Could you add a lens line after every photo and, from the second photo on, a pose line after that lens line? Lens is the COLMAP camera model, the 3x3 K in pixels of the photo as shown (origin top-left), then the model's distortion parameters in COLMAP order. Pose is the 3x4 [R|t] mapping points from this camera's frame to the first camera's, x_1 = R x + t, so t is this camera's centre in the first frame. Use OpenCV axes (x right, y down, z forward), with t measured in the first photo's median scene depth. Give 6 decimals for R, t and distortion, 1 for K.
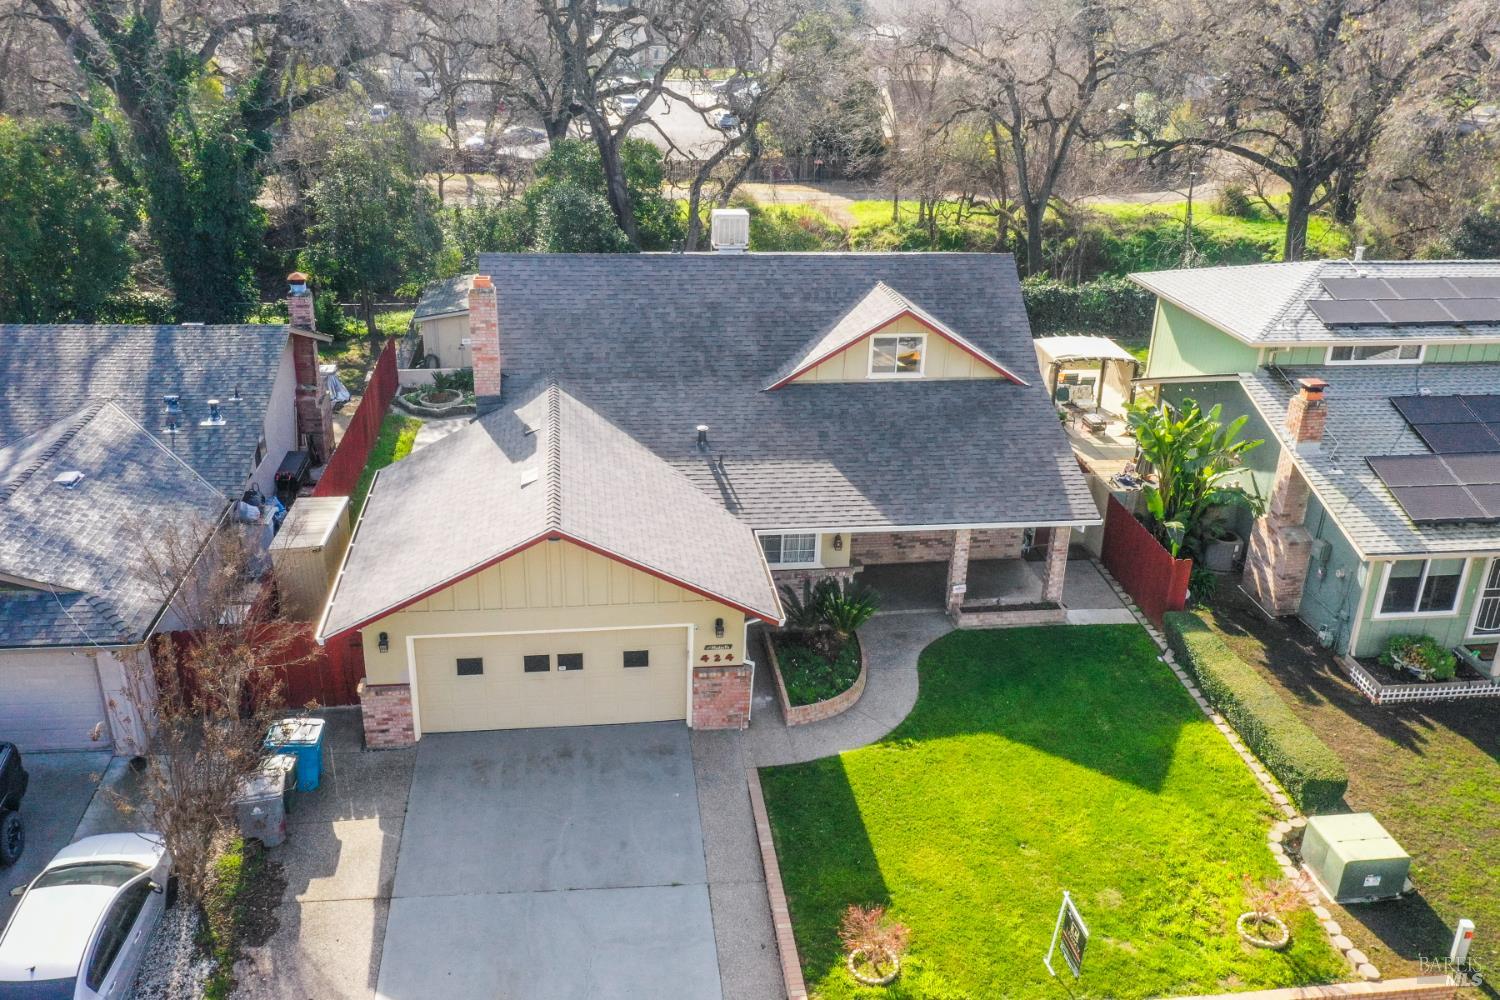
lens RADIAL K [[1260.6, 0, 750.0], [0, 1260.6, 500.0], [0, 0, 1]] dist [-0.002323, -0.004550]
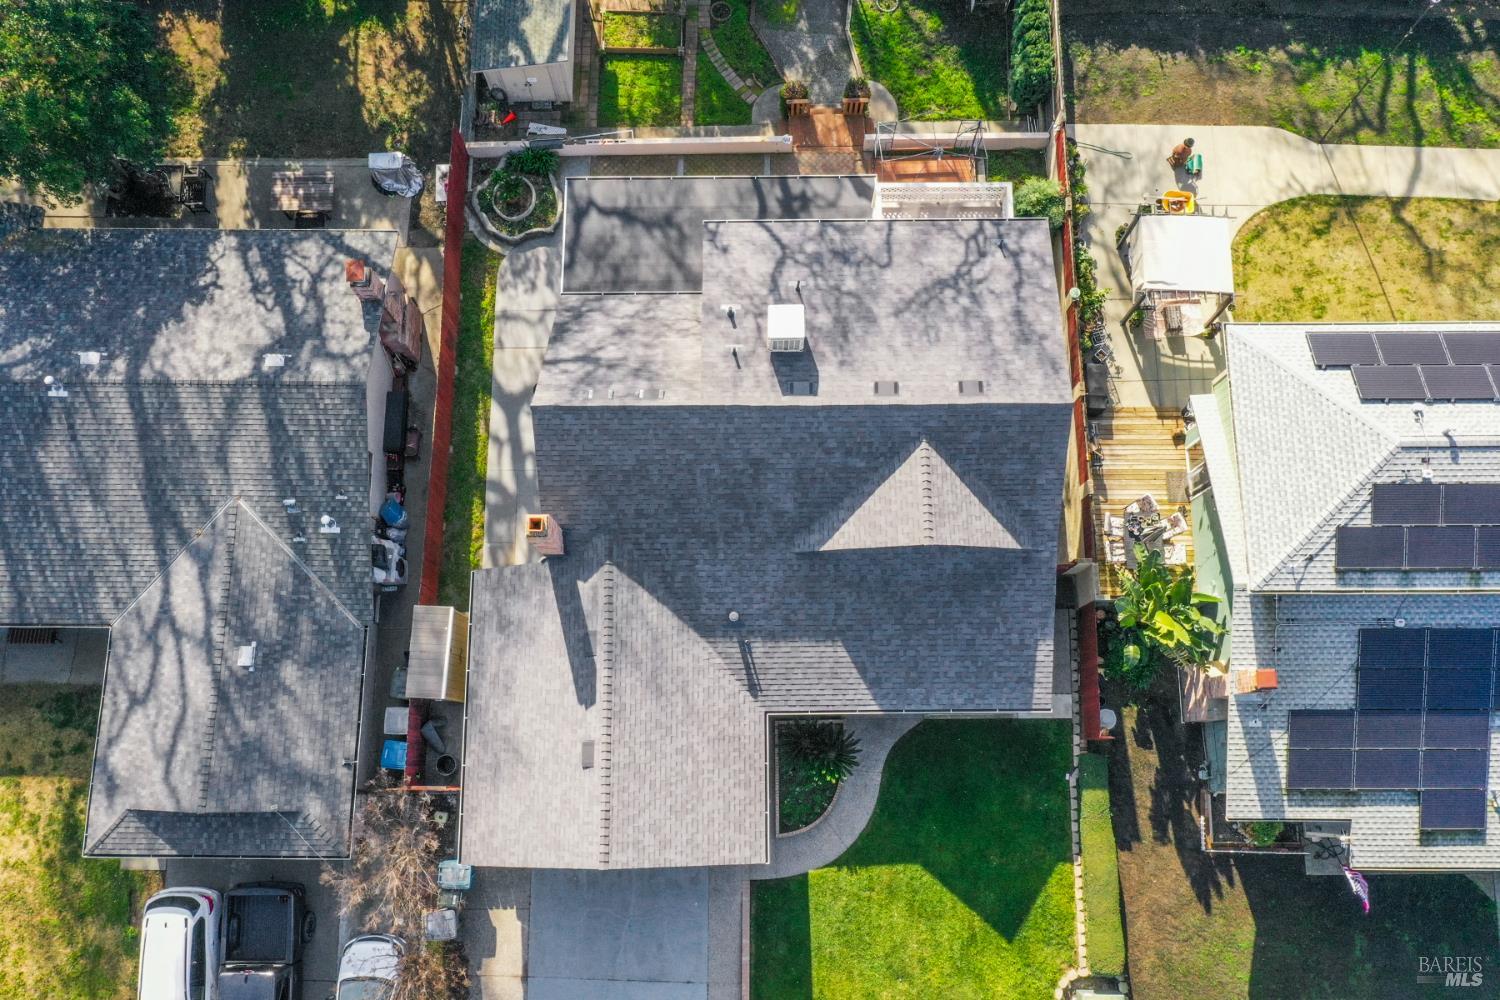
lens RADIAL K [[1237.9, 0, 706.6], [0, 1237.9, 500.8], [0, 0, 1]] dist [-0.022304, -0.001047]
pose [[0.988299, 0.118013, -0.096637, 0.042108], [0.008105, 0.592024, 0.805879, -1.209675], [0.152316, -0.797233, 0.584140, 0.455658]]
